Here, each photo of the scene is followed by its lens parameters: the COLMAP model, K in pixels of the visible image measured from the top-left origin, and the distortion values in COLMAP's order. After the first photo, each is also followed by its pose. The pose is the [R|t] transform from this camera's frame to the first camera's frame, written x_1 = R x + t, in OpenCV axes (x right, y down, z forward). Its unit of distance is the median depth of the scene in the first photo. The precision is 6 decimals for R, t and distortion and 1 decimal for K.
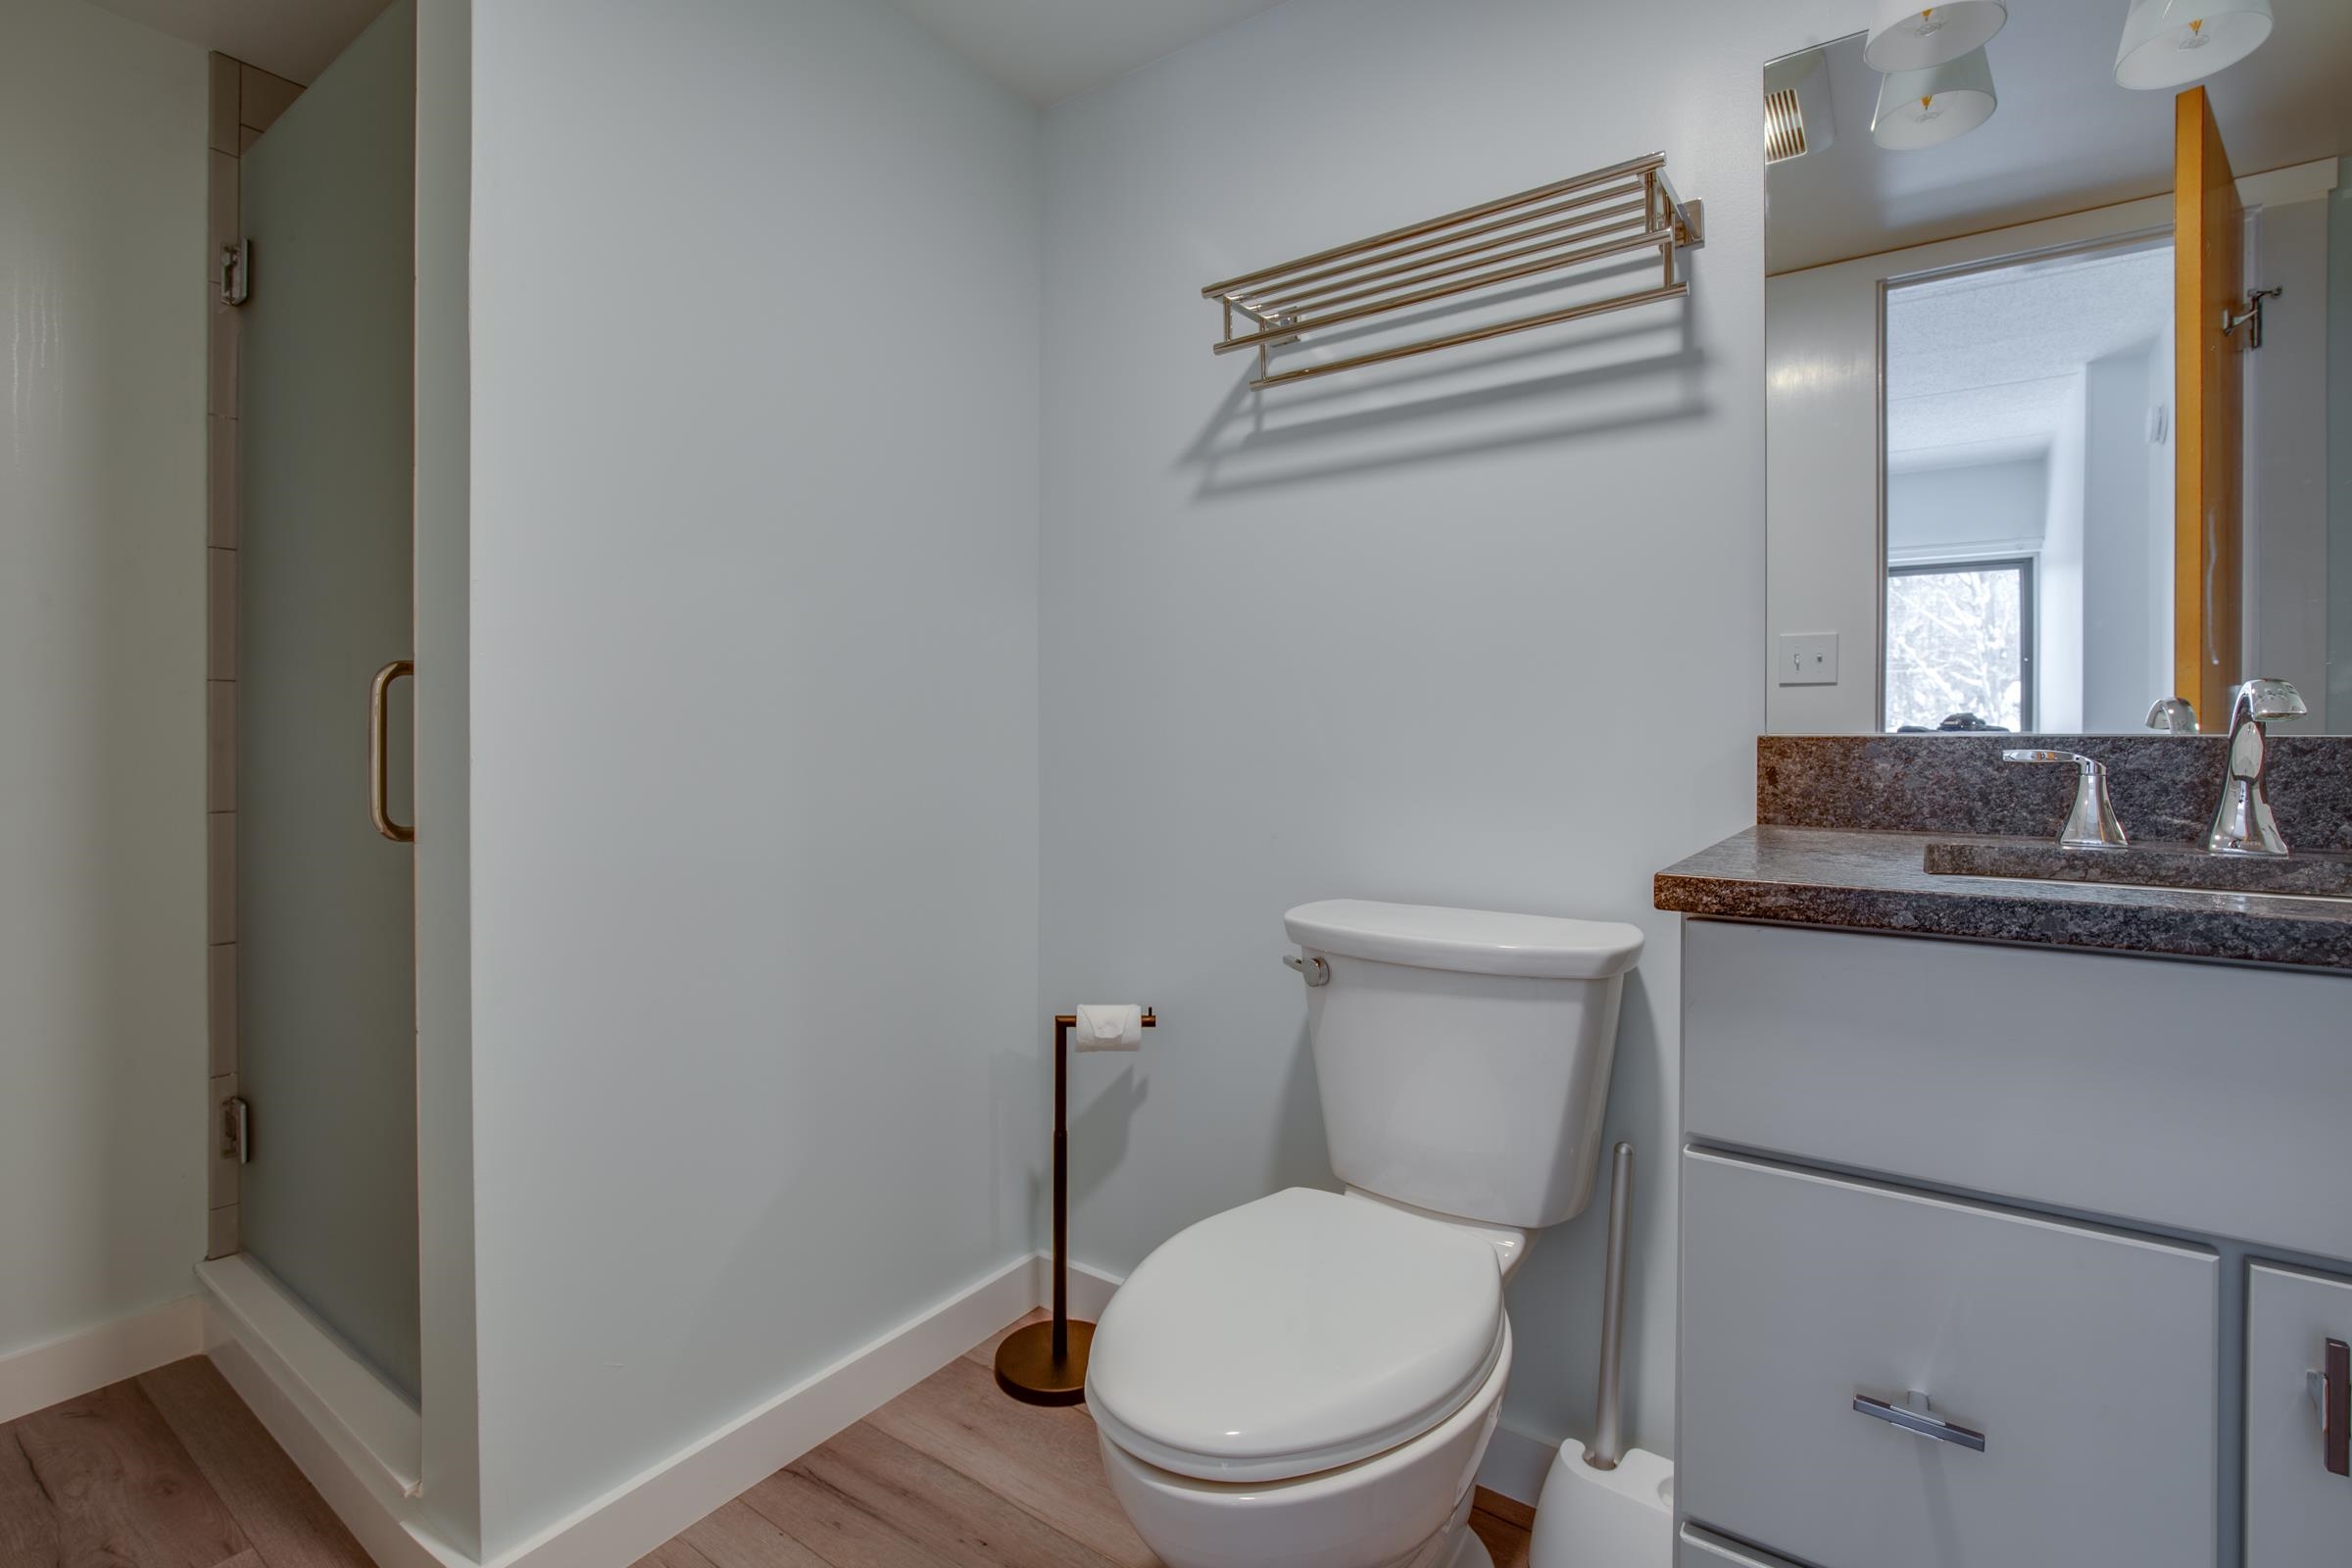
lens RADIAL K [[1055.5, 0, 1170.6], [0, 1055.5, 760.3], [0, 0, 1]] dist [-0.015266, -0.000198]
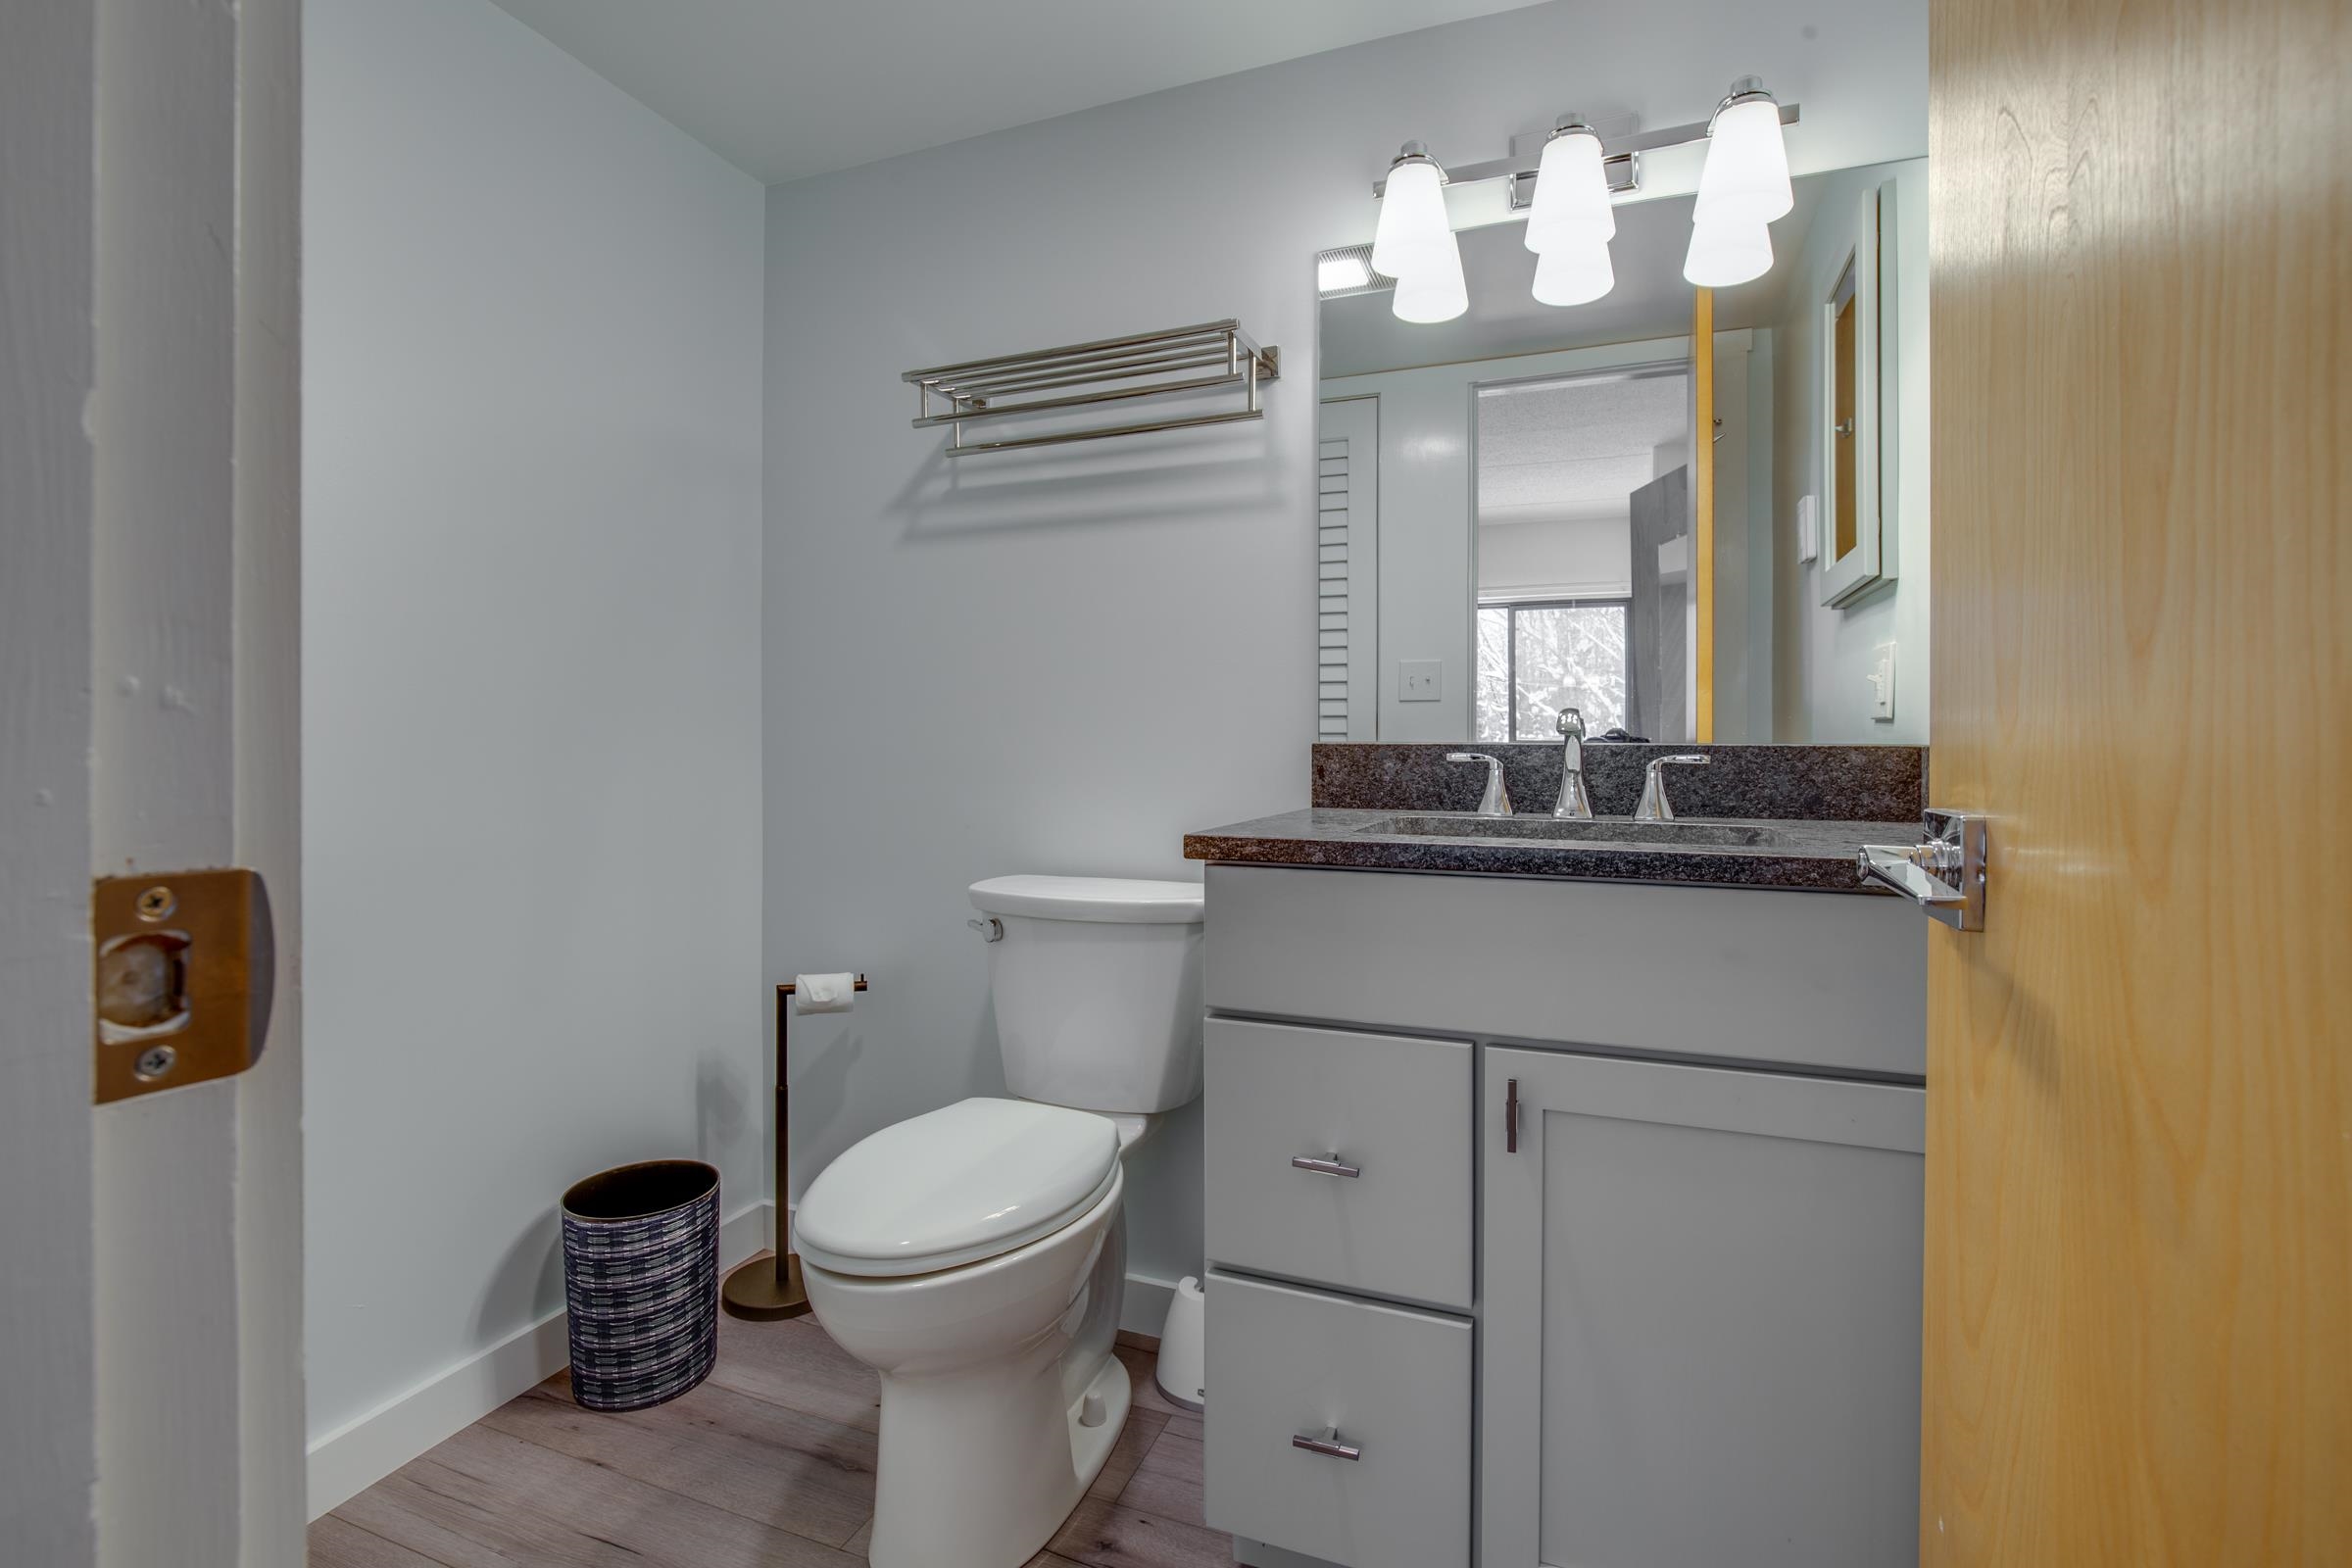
lens RADIAL K [[1055.5, 0, 1170.6], [0, 1055.5, 760.3], [0, 0, 1]] dist [-0.015266, -0.000198]
pose [[0.972547, -0.002287, 0.232694, 0.057922], [0.003605, 0.999980, -0.005241, 0.005679], [-0.232677, 0.005936, 0.972536, -0.301626]]
